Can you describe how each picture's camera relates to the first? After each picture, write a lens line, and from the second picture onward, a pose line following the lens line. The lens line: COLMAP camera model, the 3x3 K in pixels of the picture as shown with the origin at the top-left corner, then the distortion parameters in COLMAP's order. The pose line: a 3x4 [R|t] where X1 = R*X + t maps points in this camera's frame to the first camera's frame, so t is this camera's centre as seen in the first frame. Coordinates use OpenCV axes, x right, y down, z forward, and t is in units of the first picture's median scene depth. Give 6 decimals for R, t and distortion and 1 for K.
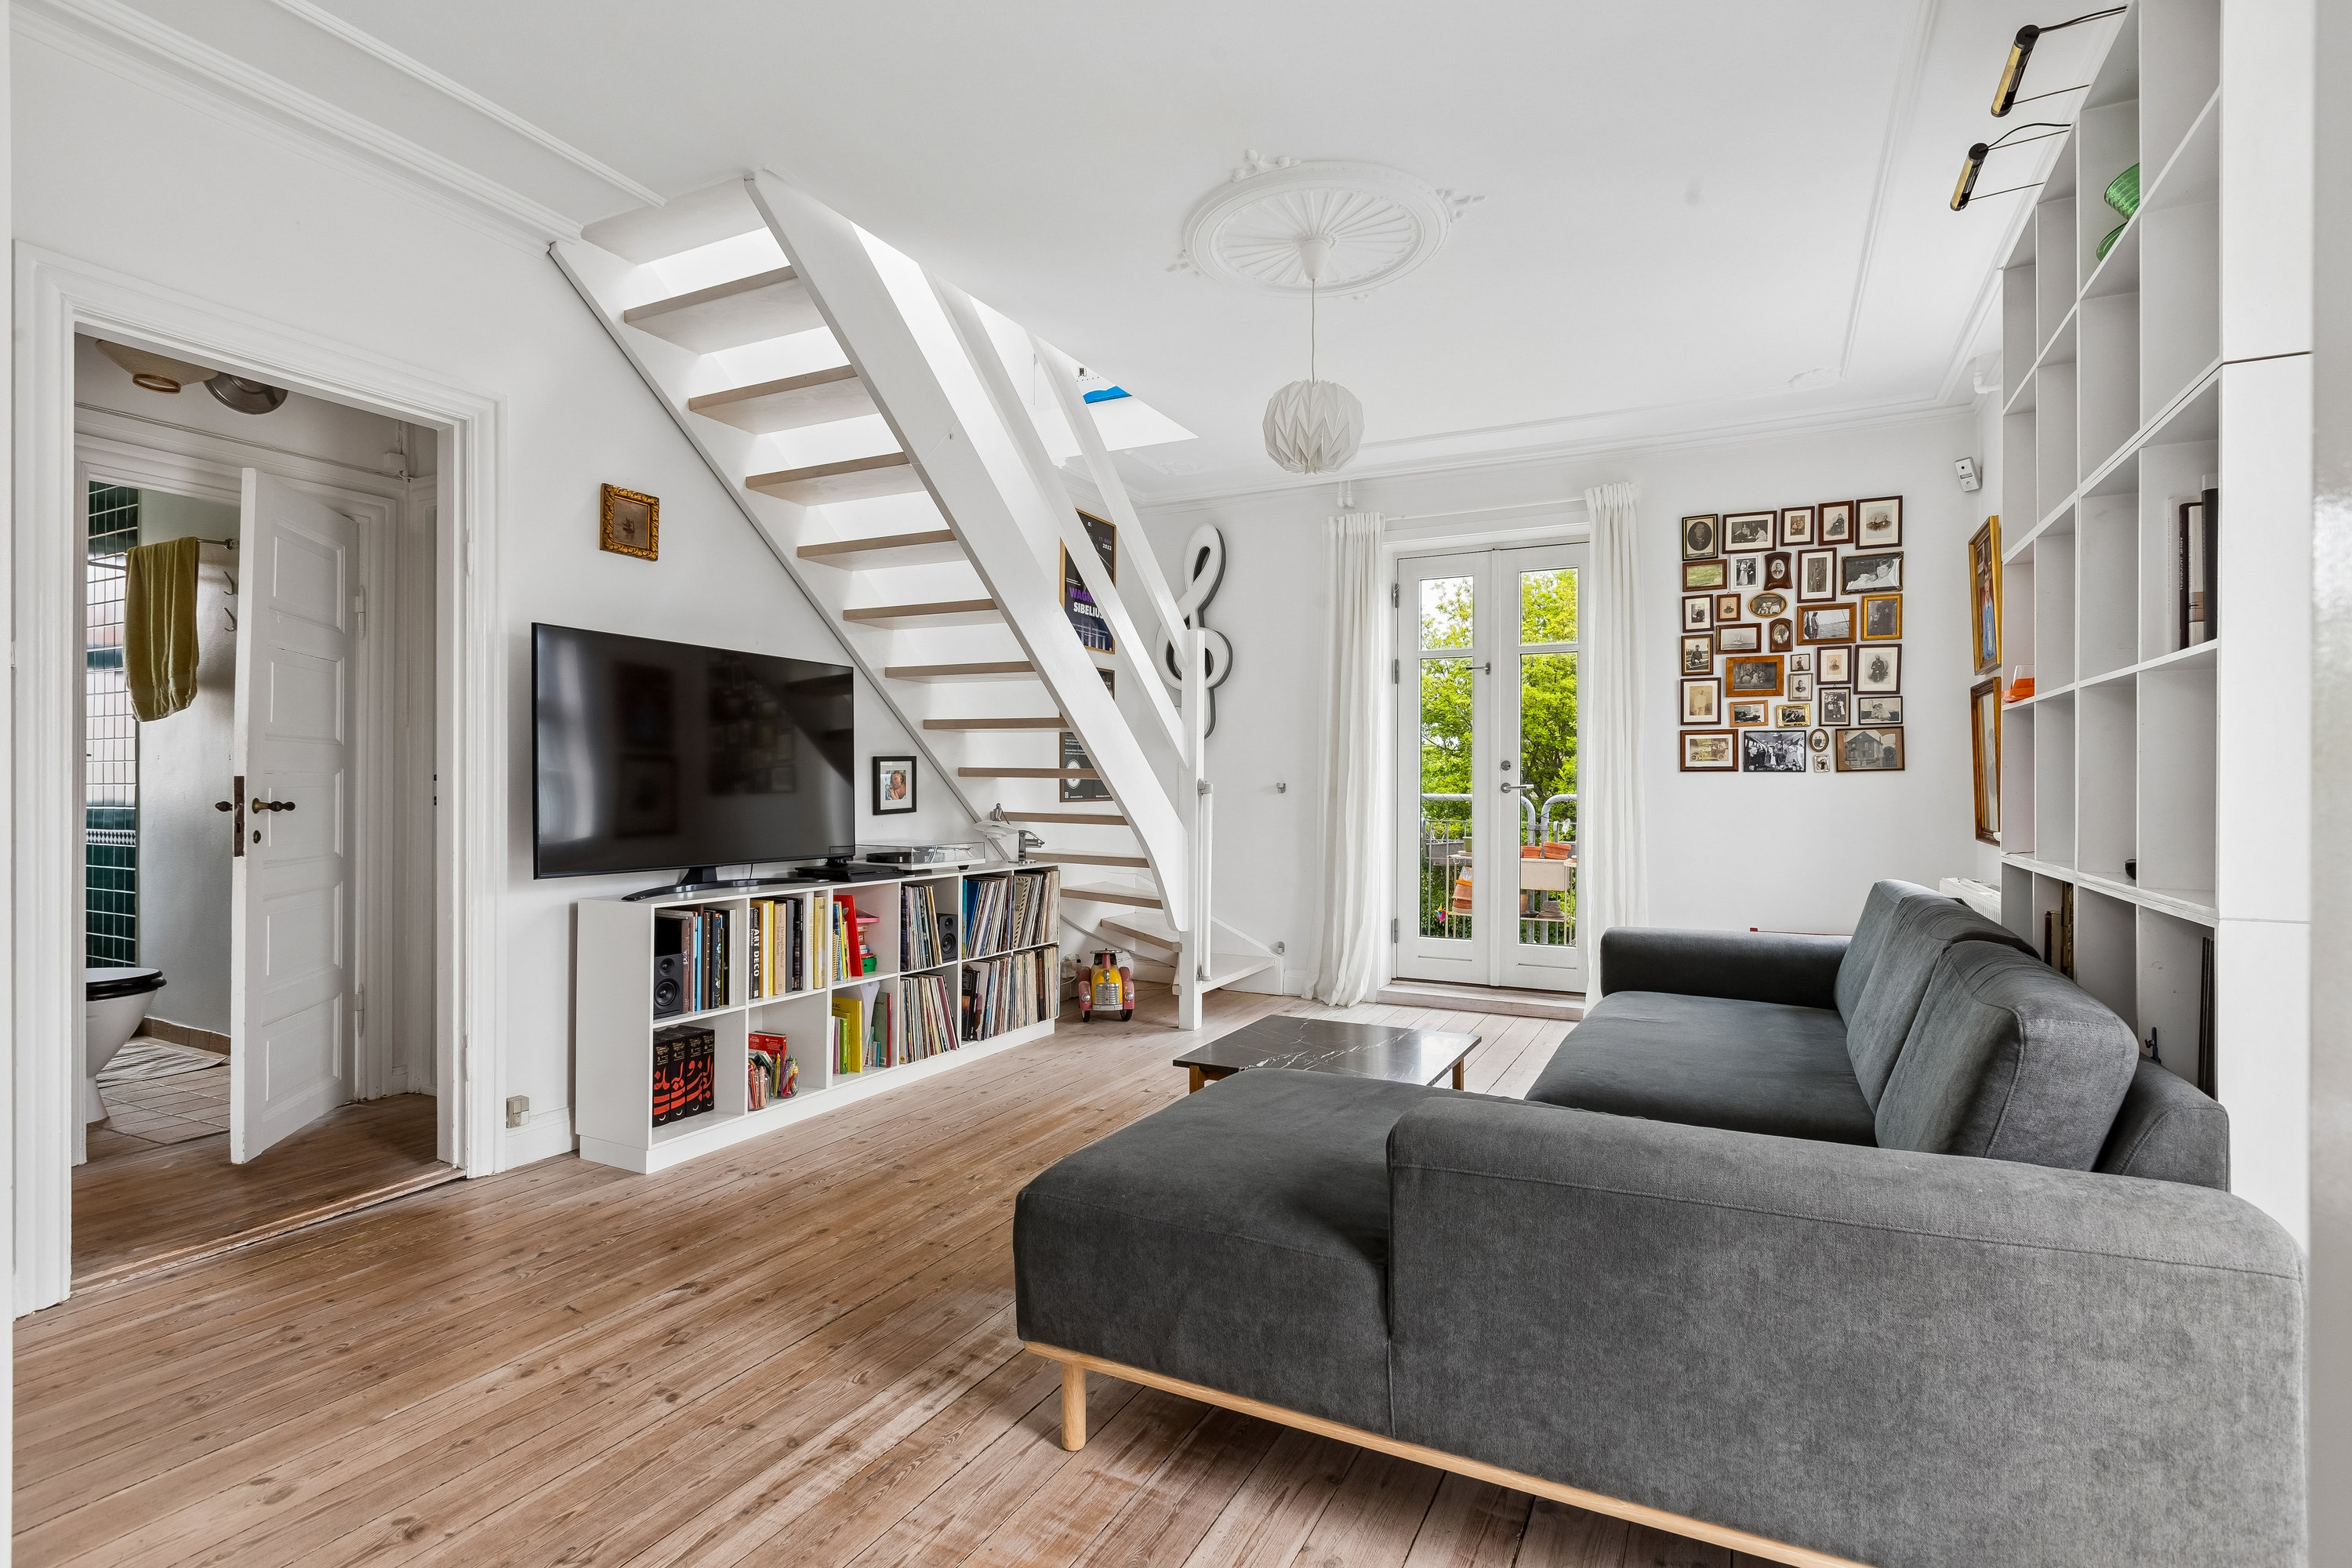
lens RADIAL K [[1118.0, 0, 1184.1], [0, 1118.0, 791.9], [0, 0, 1]] dist [-0.000293, 0.000132]
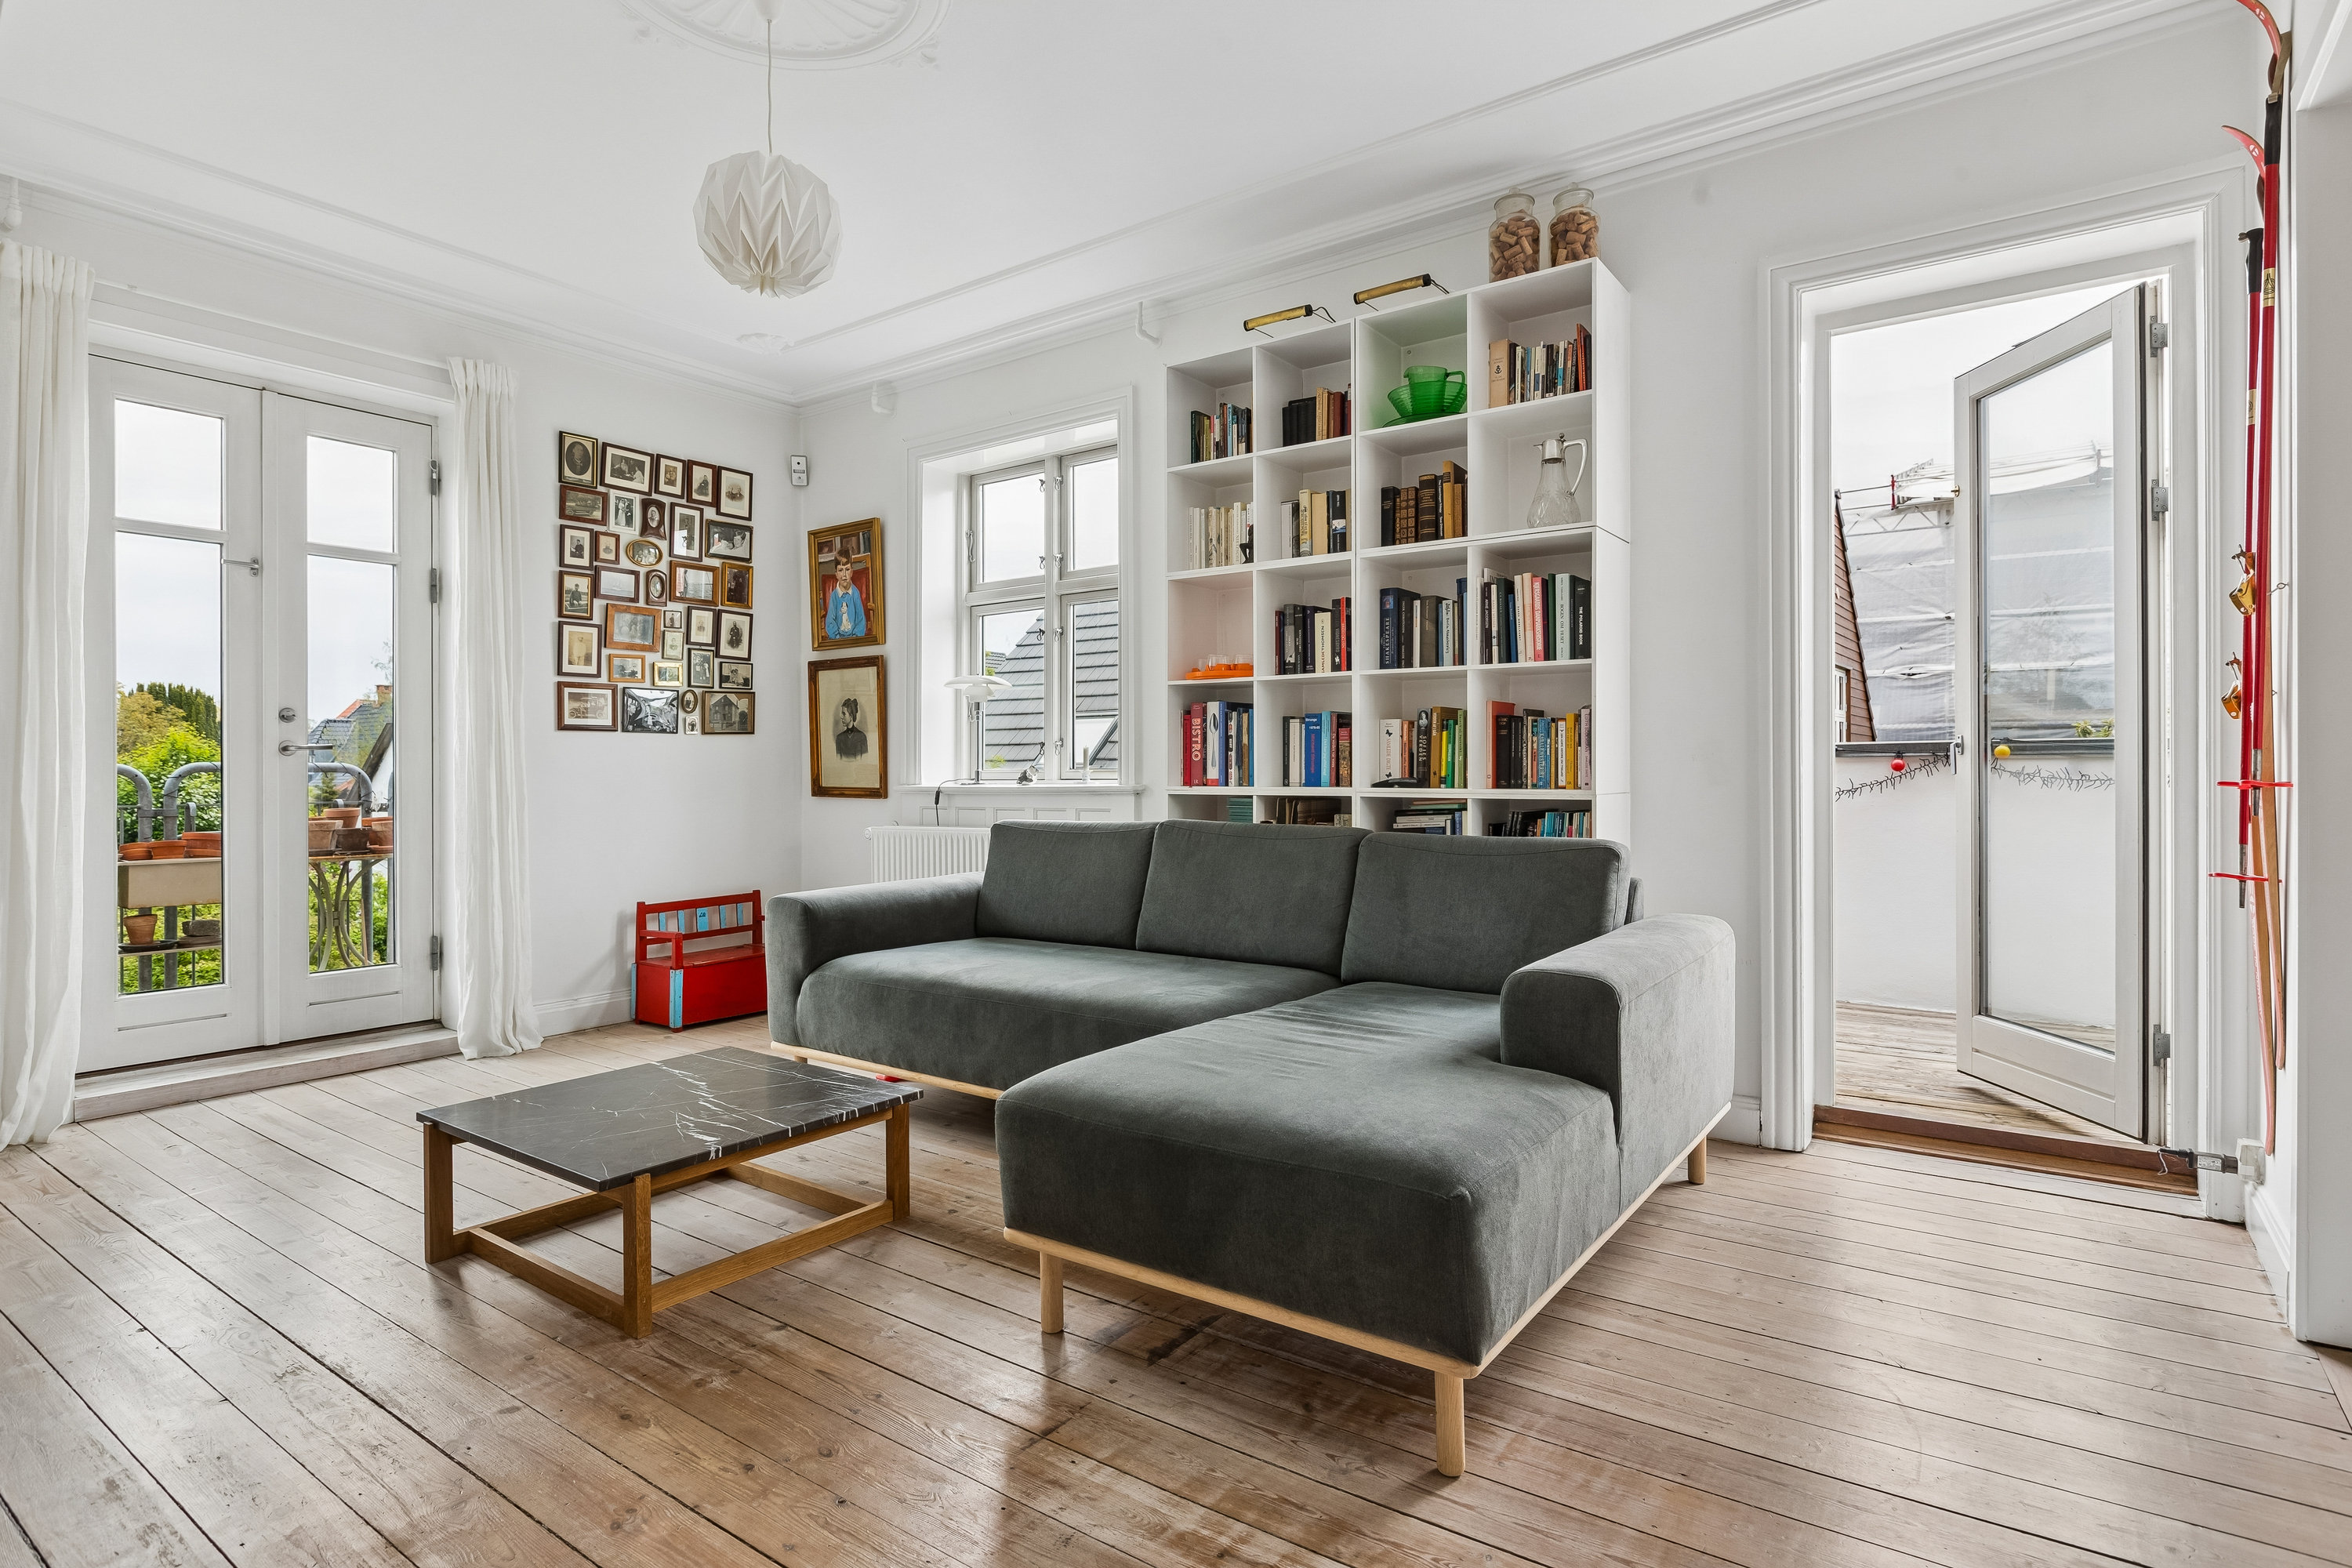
lens RADIAL K [[1203.3, 0, 1176.0], [0, 1203.3, 784.0], [0, 0, 1]] dist [0.000315, 0.000005]
pose [[0.157733, -0.015803, 0.987355, -0.402668], [0.010937, 0.999839, 0.014255, 0.015606], [-0.987421, 0.008550, 0.157880, 0.409699]]
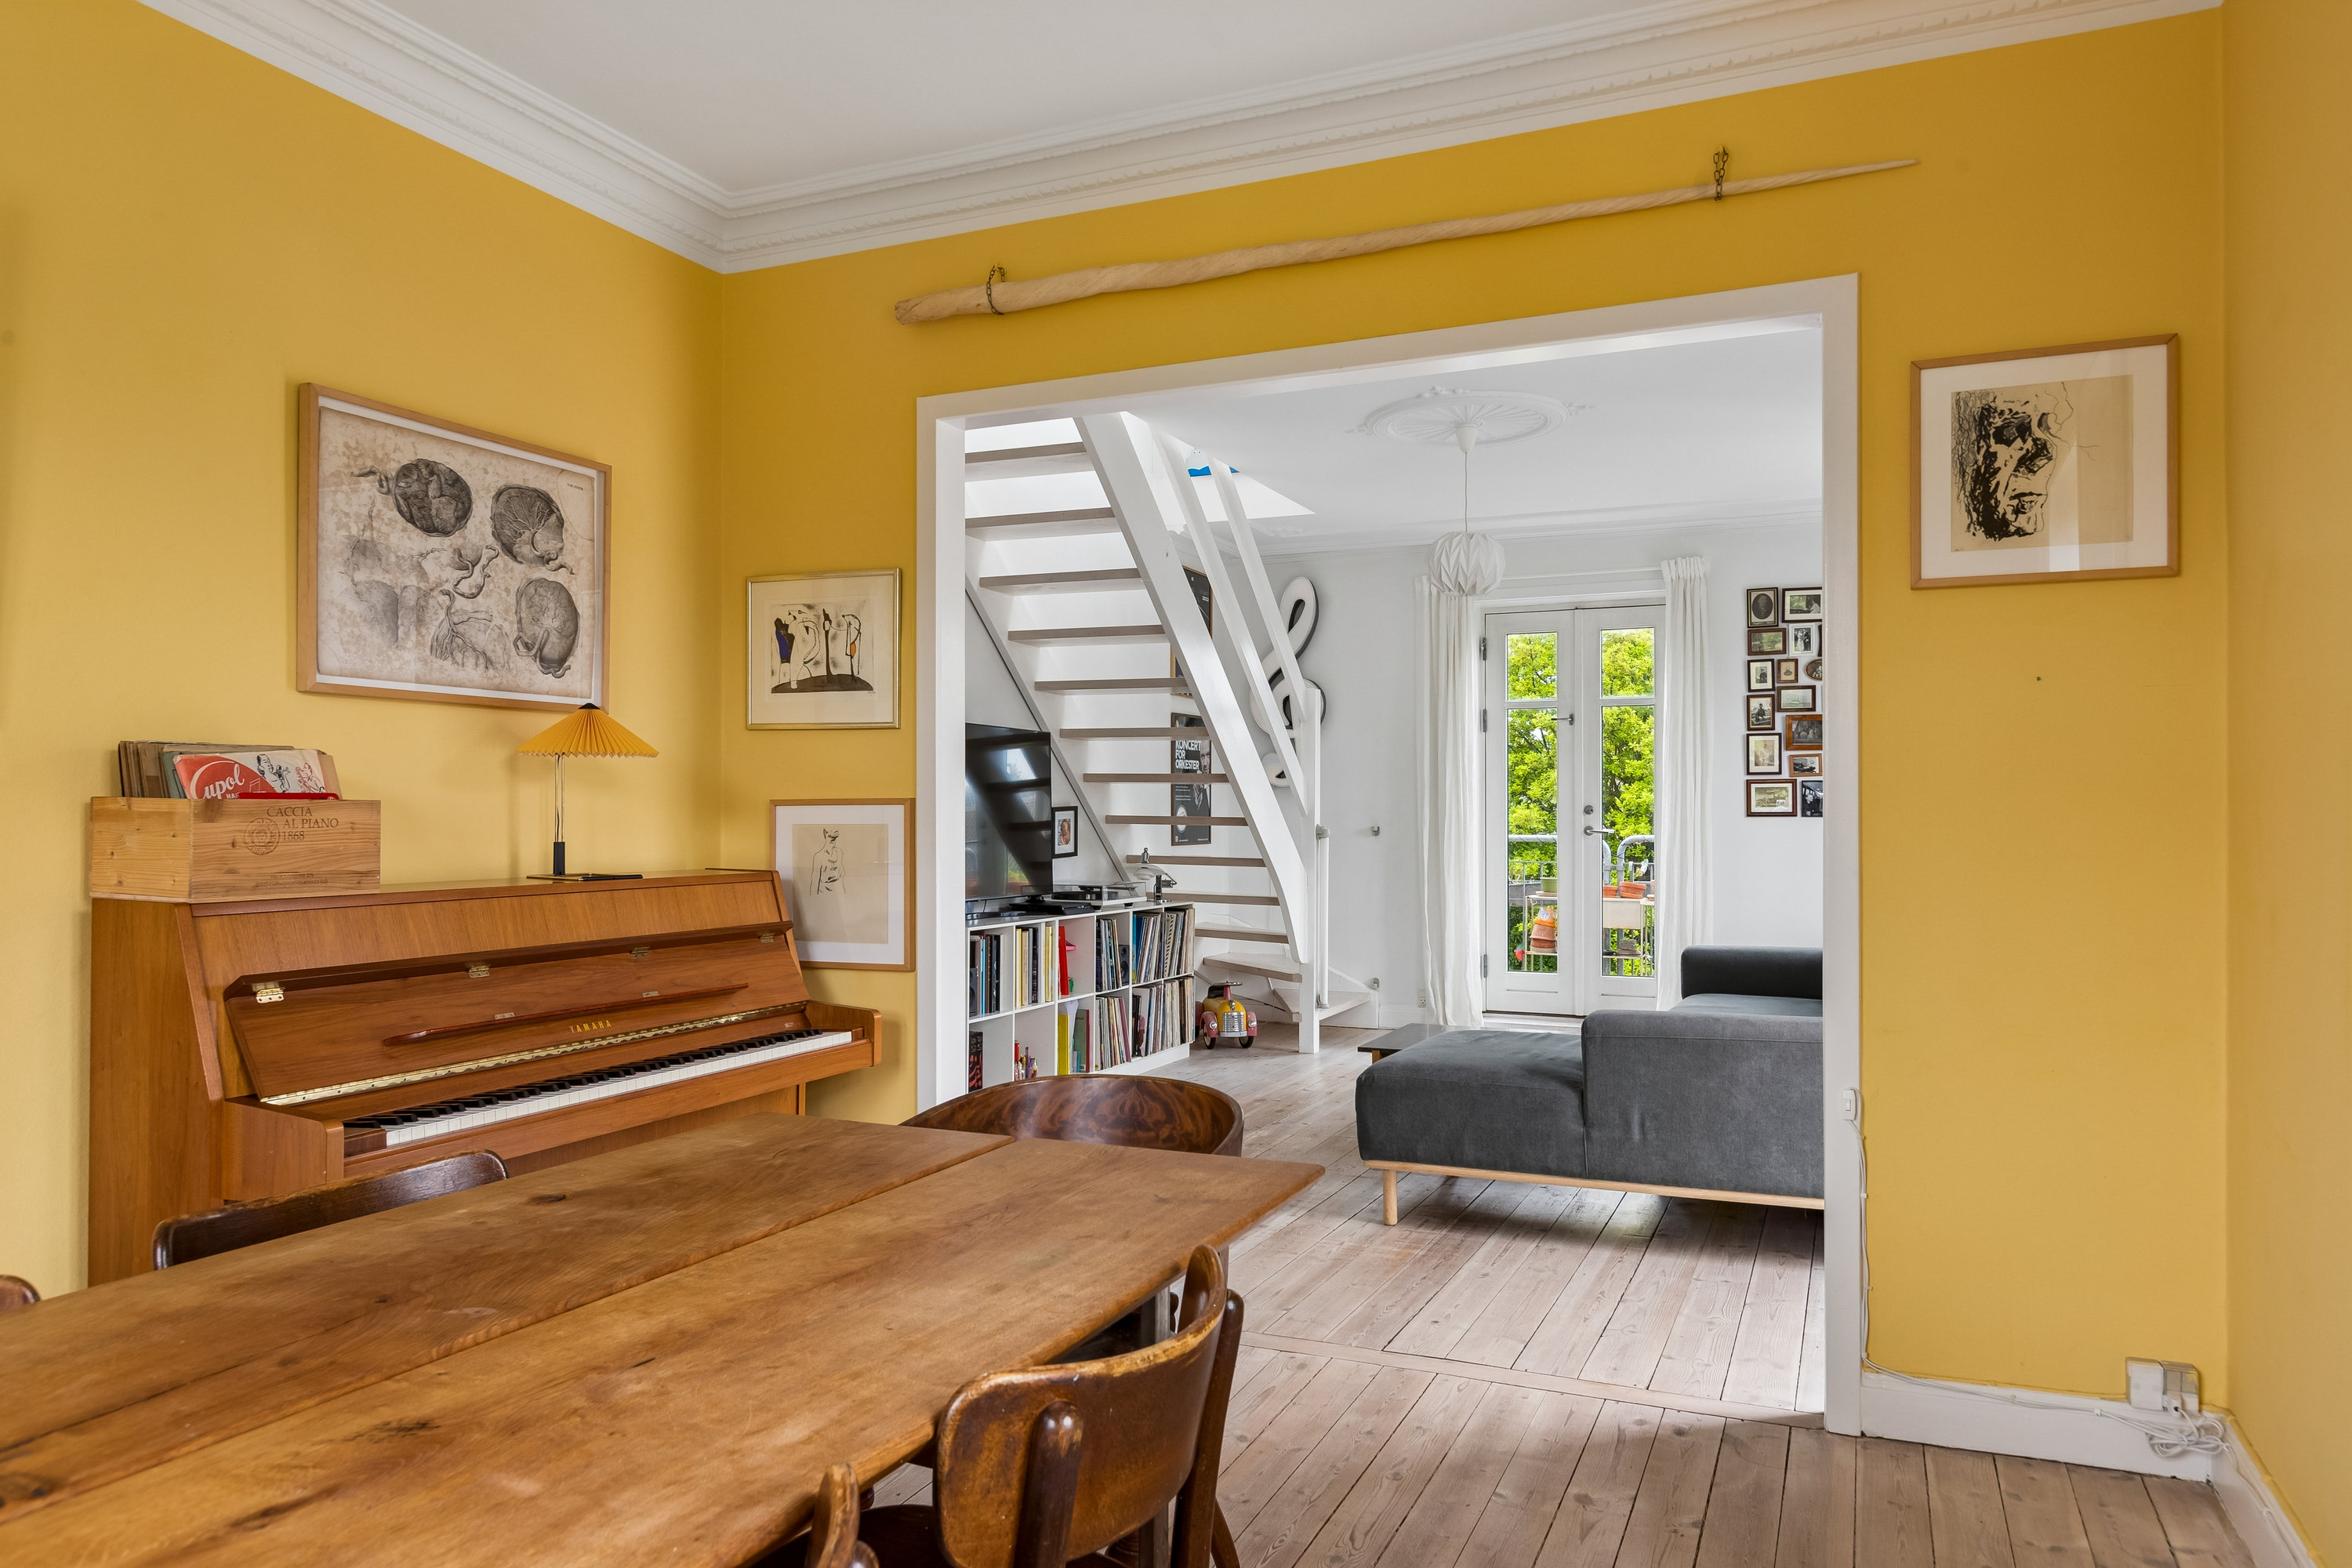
lens RADIAL K [[1550.2, 0, 1175.7], [0, 1550.2, 816.9], [0, 0, 1]] dist [0.003099, 0.000361]
pose [[0.998584, -0.003418, 0.053088, -0.215472], [0.003682, 0.999981, -0.004877, -0.012907], [-0.053070, 0.005066, 0.998578, -0.535546]]
